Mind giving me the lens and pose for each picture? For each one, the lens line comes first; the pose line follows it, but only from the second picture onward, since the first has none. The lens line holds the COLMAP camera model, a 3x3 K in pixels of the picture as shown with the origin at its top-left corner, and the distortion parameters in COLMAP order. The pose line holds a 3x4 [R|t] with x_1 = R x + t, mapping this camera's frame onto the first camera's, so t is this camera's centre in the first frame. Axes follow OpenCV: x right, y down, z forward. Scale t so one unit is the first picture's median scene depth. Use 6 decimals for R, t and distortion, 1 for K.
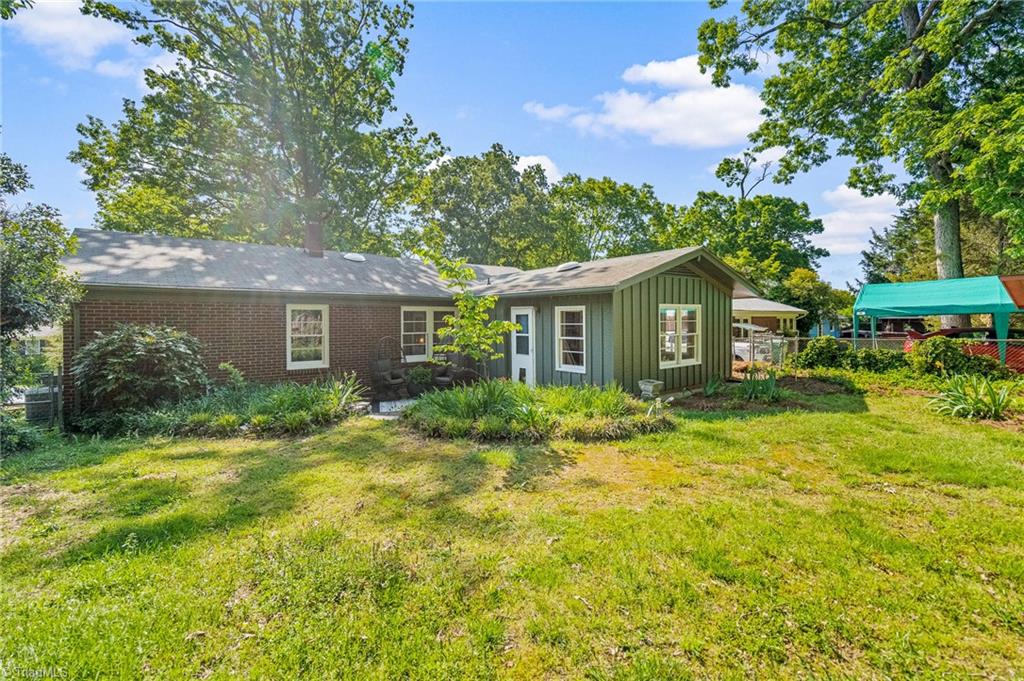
lens RADIAL K [[471.9, 0, 509.7], [0, 471.9, 330.3], [0, 0, 1]] dist [-0.001700, 0.000628]
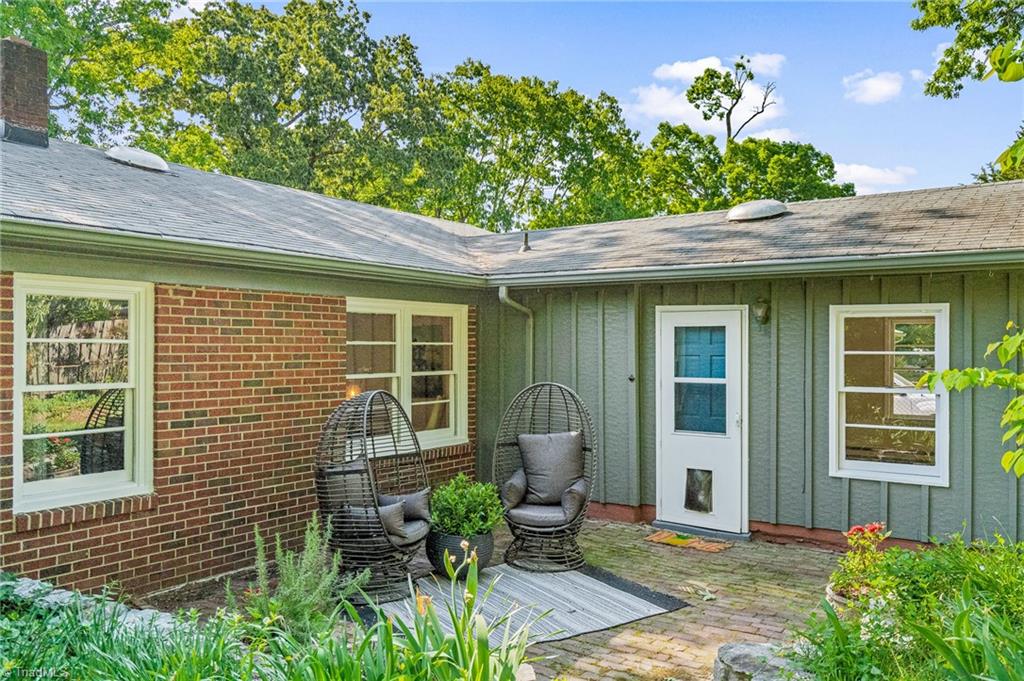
lens RADIAL K [[824.5, 0, 509.3], [0, 824.5, 351.4], [0, 0, 1]] dist [0.021927, -0.010312]
pose [[0.953625, 0.006685, 0.300924, -0.117350], [-0.002397, 0.999890, -0.014616, -0.001398], [-0.300989, 0.013217, 0.953536, 0.155860]]
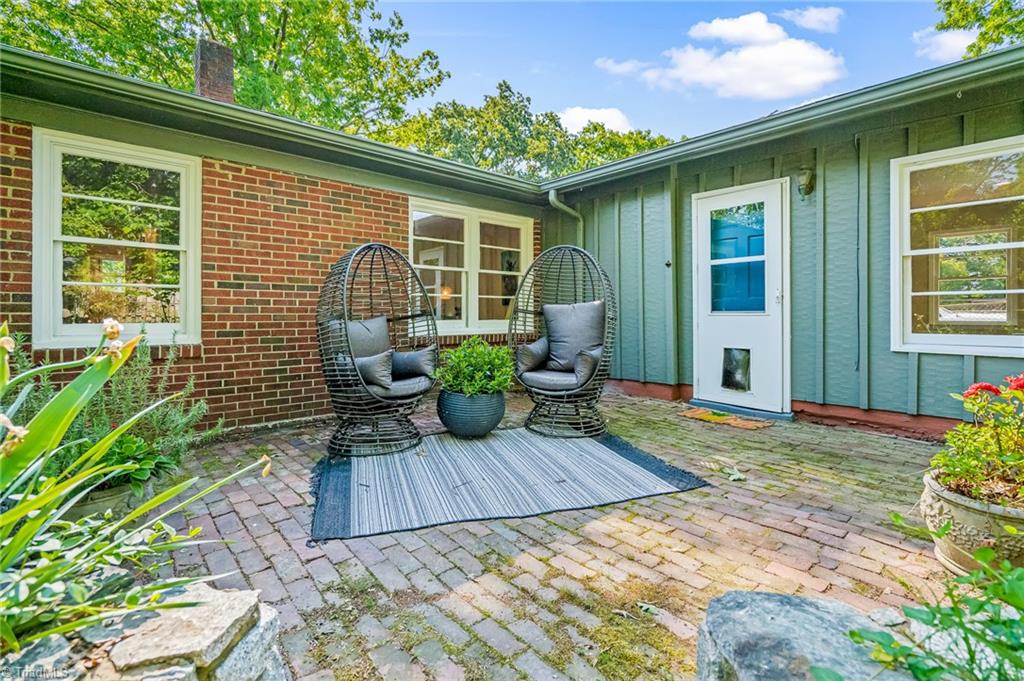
lens RADIAL K [[474.0, 0, 513.7], [0, 474.0, 315.3], [0, 0, 1]] dist [-0.003489, 0.007062]
pose [[0.998342, 0.006105, 0.057242, -0.064708], [-0.004800, 0.999726, -0.022902, 0.023348], [-0.057366, 0.022589, 0.998098, 0.234515]]
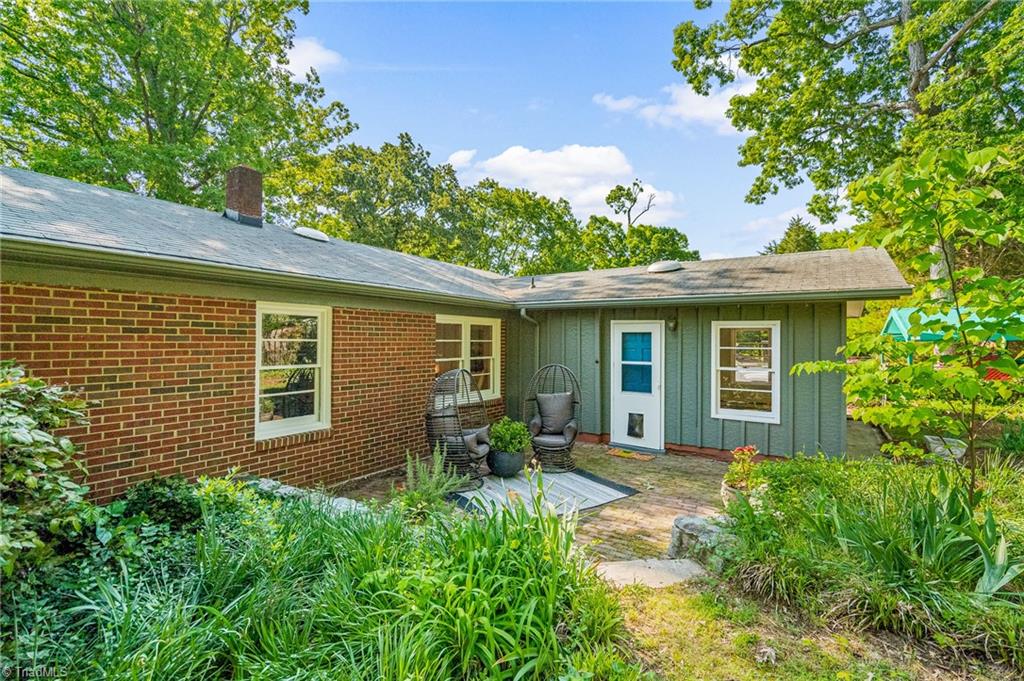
lens RADIAL K [[467.2, 0, 513.3], [0, 467.2, 337.9], [0, 0, 1]] dist [0.000692, 0.001375]
pose [[0.945691, 0.014295, 0.324753, -0.130007], [-0.006379, 0.999656, -0.025425, -0.002951], [-0.325005, 0.021973, 0.945457, 0.162213]]
